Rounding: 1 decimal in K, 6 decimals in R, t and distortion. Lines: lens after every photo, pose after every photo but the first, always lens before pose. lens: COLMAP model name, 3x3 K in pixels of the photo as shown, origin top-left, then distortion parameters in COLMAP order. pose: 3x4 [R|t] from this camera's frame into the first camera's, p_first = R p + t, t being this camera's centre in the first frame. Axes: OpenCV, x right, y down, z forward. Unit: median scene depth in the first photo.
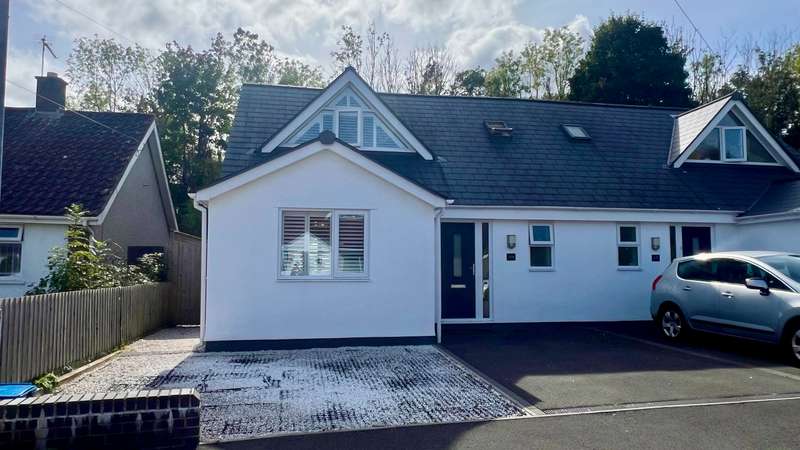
lens RADIAL K [[576.2, 0, 394.7], [0, 576.2, 229.7], [0, 0, 1]] dist [-0.003435, -0.002546]
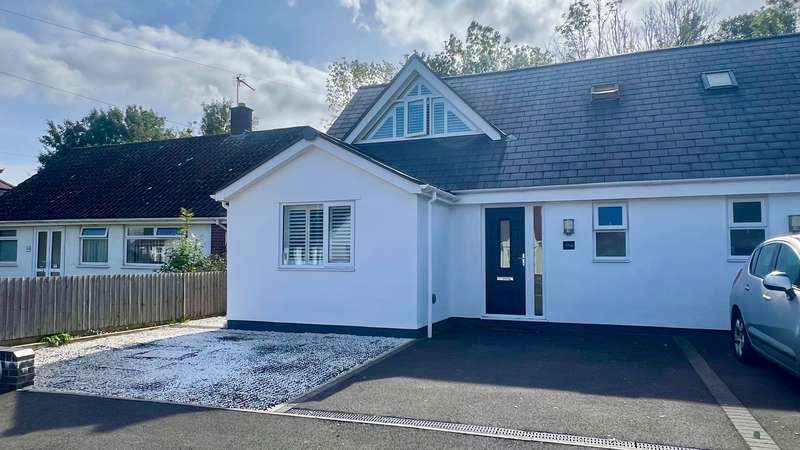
lens RADIAL K [[576.2, 0, 395.6], [0, 576.2, 223.5], [0, 0, 1]] dist [-0.003435, -0.002546]
pose [[0.834825, -0.031211, -0.549631, 0.451980], [0.034415, 0.999398, -0.004478, 0.010241], [0.549439, -0.015177, 0.835396, 0.153095]]
